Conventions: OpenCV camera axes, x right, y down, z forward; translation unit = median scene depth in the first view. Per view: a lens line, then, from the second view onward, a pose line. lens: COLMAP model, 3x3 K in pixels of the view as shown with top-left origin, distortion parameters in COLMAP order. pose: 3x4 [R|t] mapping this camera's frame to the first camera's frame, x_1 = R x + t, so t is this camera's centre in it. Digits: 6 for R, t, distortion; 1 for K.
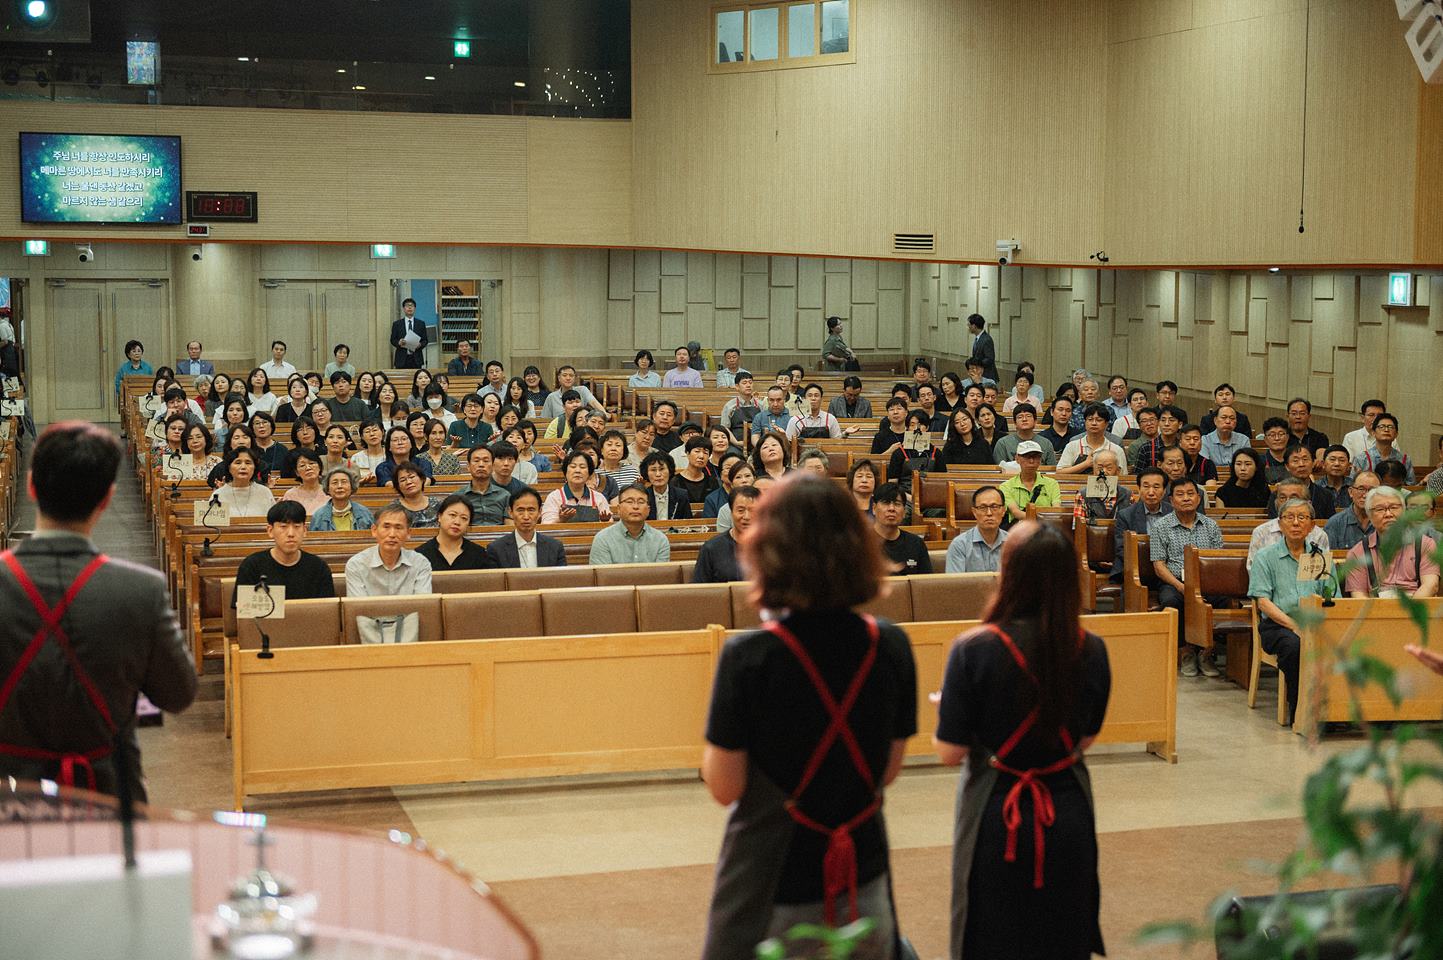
lens RADIAL K [[2163.8, 0, 721.8], [0, 2163.8, 480.6], [0, 0, 1]] dist [0.040145, 0.000000]
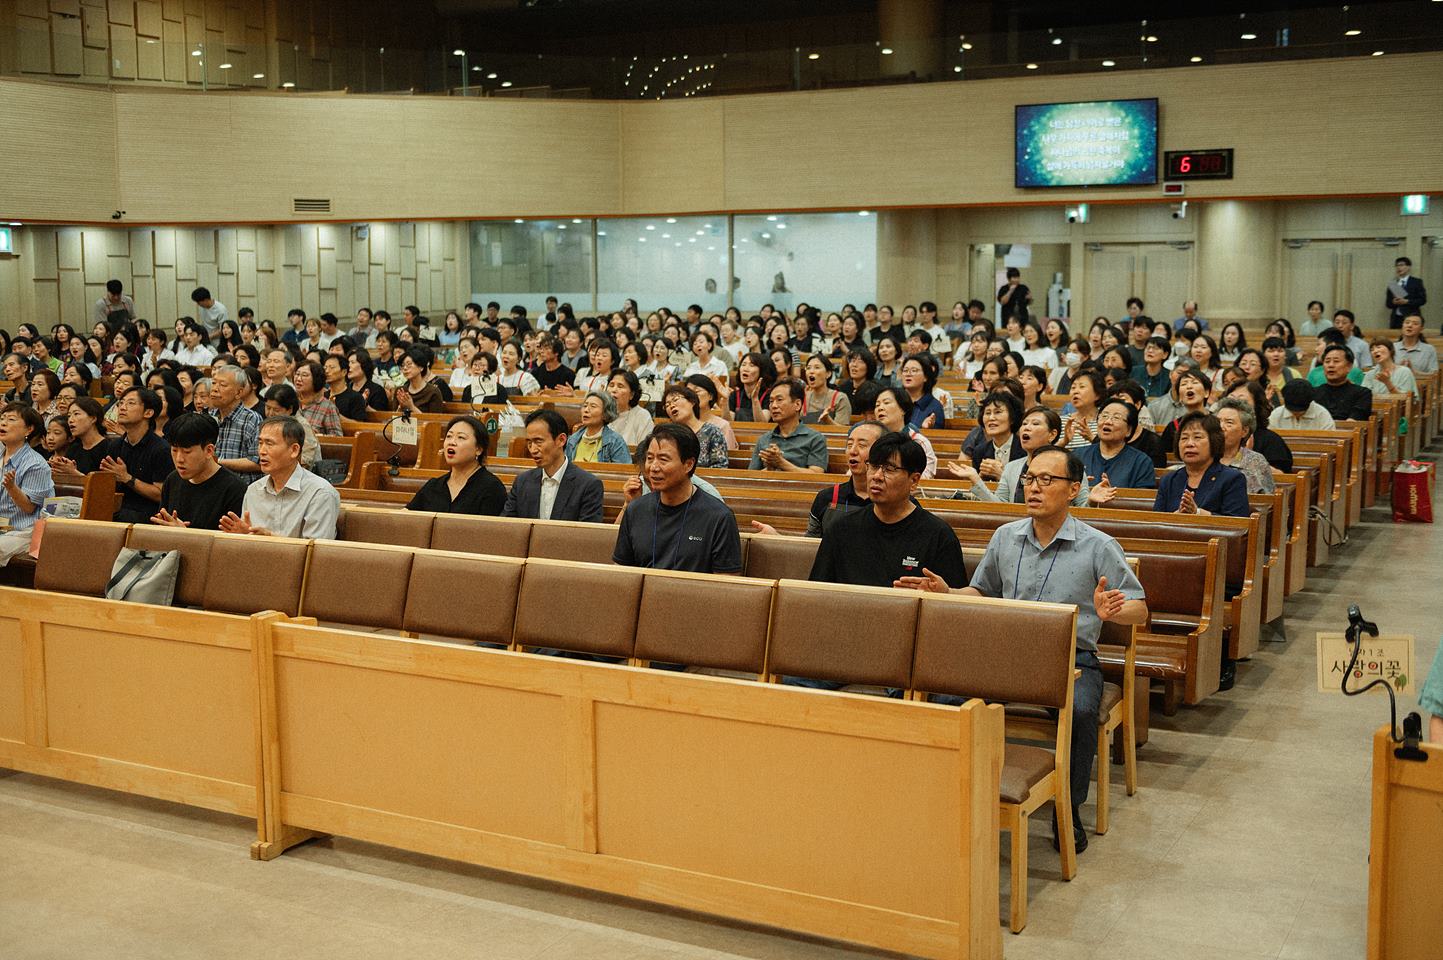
lens RADIAL K [[1695.7, 0, 721.3], [0, 1695.7, 481.2], [0, 0, 1]] dist [-0.012432, 0.000000]
pose [[0.704510, 0.073736, -0.705854, 0.174414], [-0.057953, 0.997244, 0.046333, -0.001585], [0.707324, 0.008265, 0.706841, 0.263257]]
